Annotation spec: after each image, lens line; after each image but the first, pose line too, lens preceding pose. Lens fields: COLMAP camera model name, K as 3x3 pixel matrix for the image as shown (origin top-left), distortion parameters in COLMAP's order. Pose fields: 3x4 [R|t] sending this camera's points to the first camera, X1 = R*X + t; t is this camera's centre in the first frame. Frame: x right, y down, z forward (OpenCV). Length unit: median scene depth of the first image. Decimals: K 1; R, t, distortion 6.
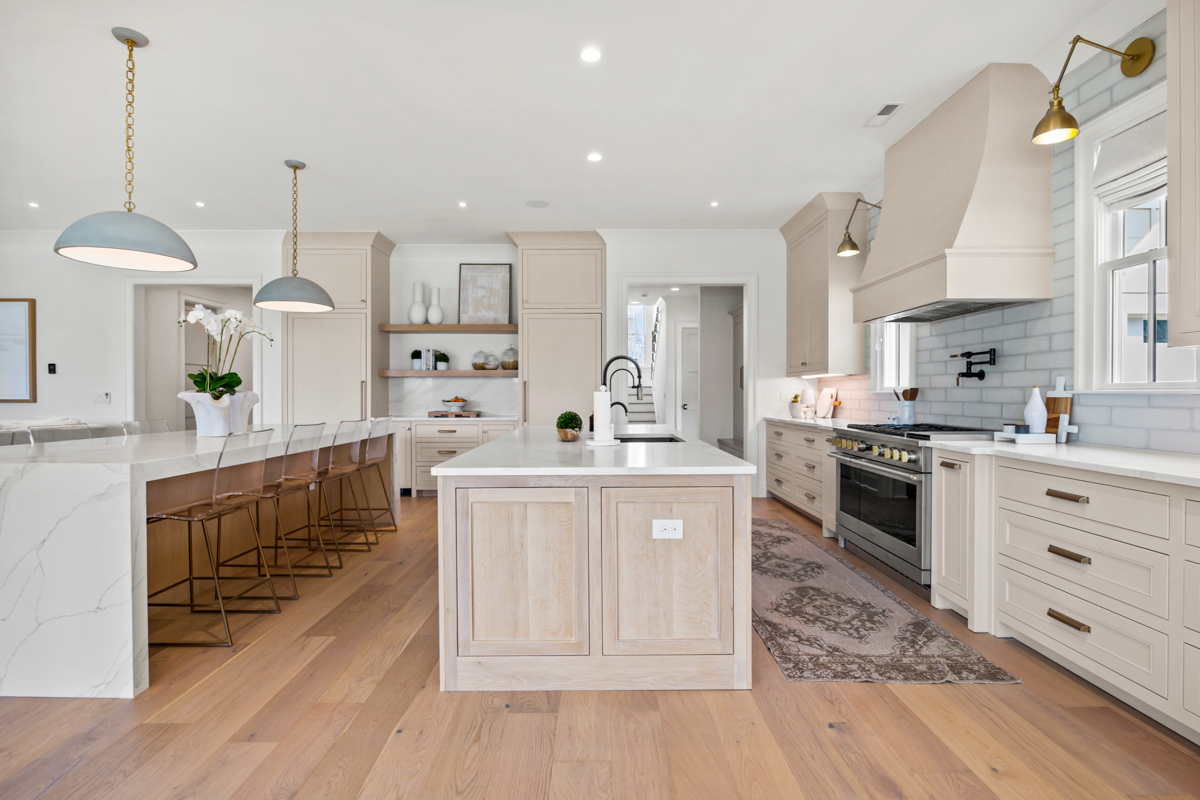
lens RADIAL K [[588.5, 0, 602.2], [0, 588.5, 397.0], [0, 0, 1]] dist [-0.012198, 0.000988]
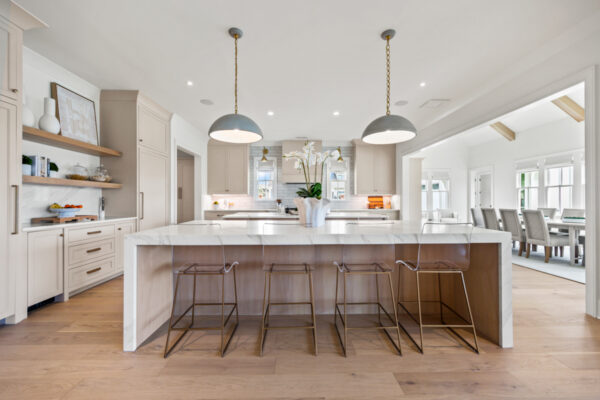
lens RADIAL K [[236.8, 0, 302.2], [0, 236.8, 198.8], [0, 0, 1]] dist [-0.001674, -0.000006]
pose [[-0.022713, 0.007735, 0.999712, -1.293355], [0.005285, 0.999957, -0.007617, -0.005872], [-0.999728, 0.005110, -0.022752, 1.018936]]
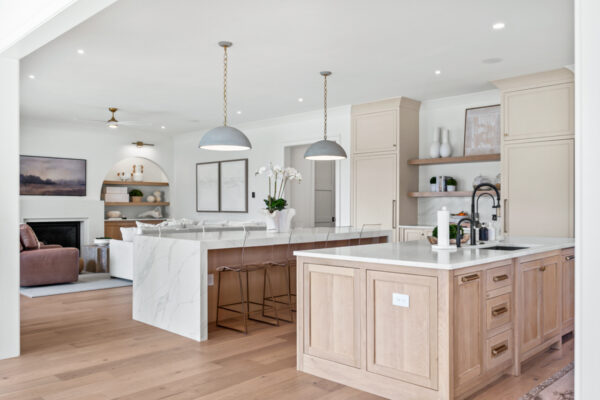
lens RADIAL K [[508.6, 0, 300.2], [0, 508.6, 202.7], [0, 0, 1]] dist [0.001950, 0.001845]
pose [[0.707849, -0.003175, -0.706356, 0.543565], [-0.005263, 0.999938, -0.009769, -0.012991], [0.706344, 0.010632, 0.707789, -0.096912]]
